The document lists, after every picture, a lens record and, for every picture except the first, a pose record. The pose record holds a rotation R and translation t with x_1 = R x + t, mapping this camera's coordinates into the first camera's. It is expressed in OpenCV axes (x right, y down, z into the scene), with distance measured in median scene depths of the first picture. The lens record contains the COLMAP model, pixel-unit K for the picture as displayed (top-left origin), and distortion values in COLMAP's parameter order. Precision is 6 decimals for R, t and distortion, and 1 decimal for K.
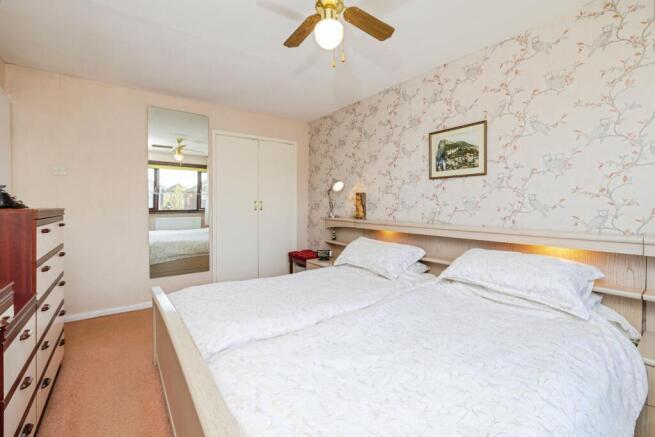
lens RADIAL K [[294.8, 0, 327.1], [0, 294.8, 212.1], [0, 0, 1]] dist [0.001492, 0.000143]
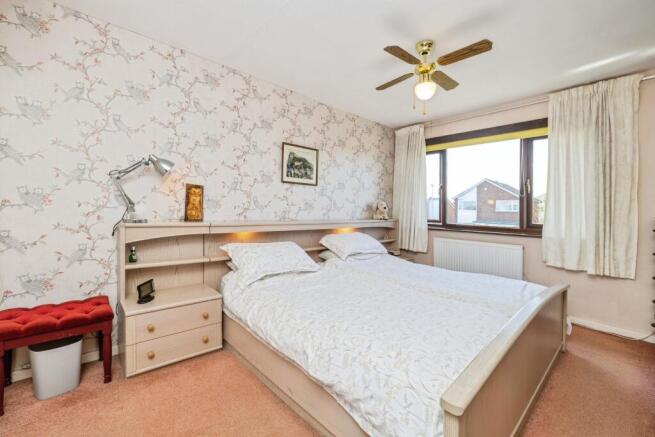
lens RADIAL K [[268.3, 0, 309.3], [0, 268.3, 211.1], [0, 0, 1]] dist [-0.001350, -0.000009]
pose [[-0.081772, -0.019341, 0.996463, -0.715474], [-0.004709, 0.999808, 0.019019, -0.019412], [-0.996640, -0.003137, -0.081848, 0.993656]]
